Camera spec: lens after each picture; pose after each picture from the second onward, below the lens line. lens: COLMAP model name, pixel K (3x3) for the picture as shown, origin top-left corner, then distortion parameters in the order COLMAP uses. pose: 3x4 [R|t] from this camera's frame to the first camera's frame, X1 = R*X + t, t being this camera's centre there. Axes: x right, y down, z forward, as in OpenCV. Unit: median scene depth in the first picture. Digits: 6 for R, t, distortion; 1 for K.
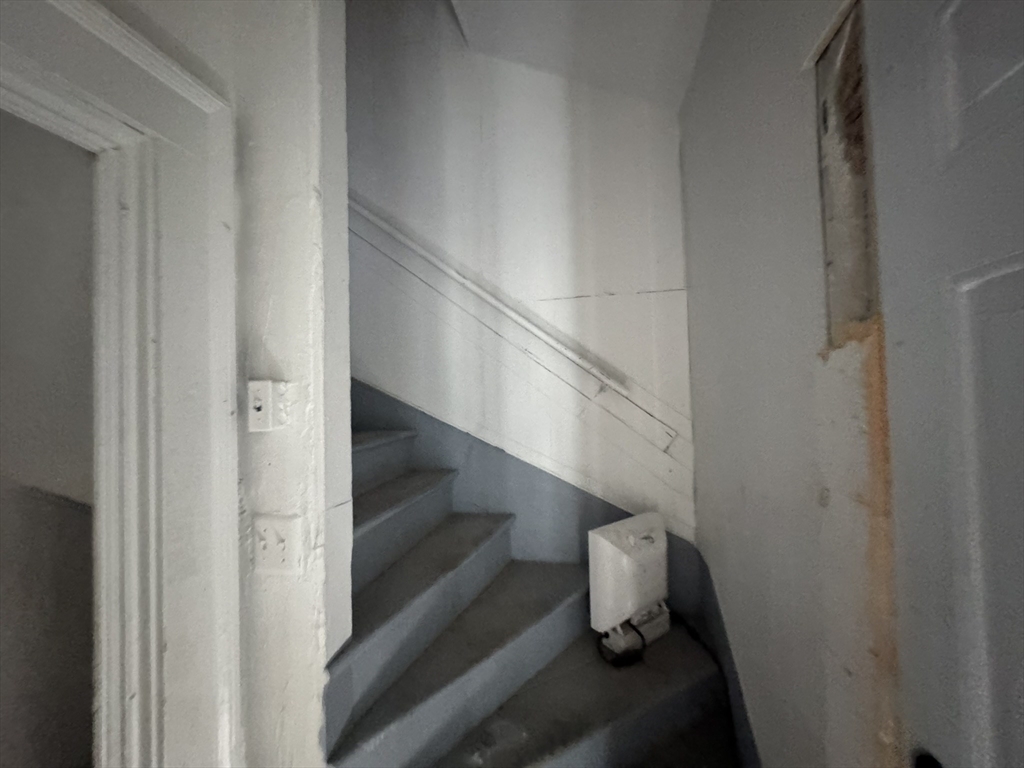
lens RADIAL K [[406.0, 0, 511.6], [0, 406.0, 381.3], [0, 0, 1]] dist [-0.001685, 0.000155]
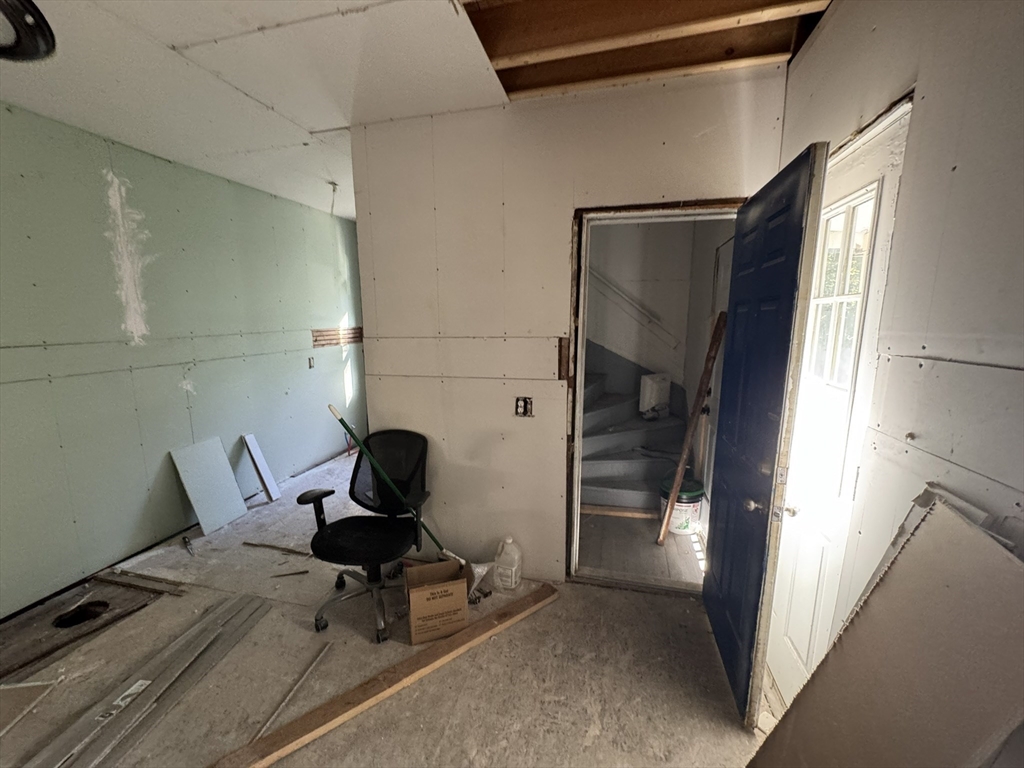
lens RADIAL K [[406.0, 0, 511.9], [0, 406.0, 385.3], [0, 0, 1]] dist [-0.001685, 0.000155]
pose [[0.998924, 0.044797, -0.012043, -0.539610], [-0.041932, 0.983042, 0.178522, -0.007051], [0.019836, -0.177825, 0.983862, -1.419036]]
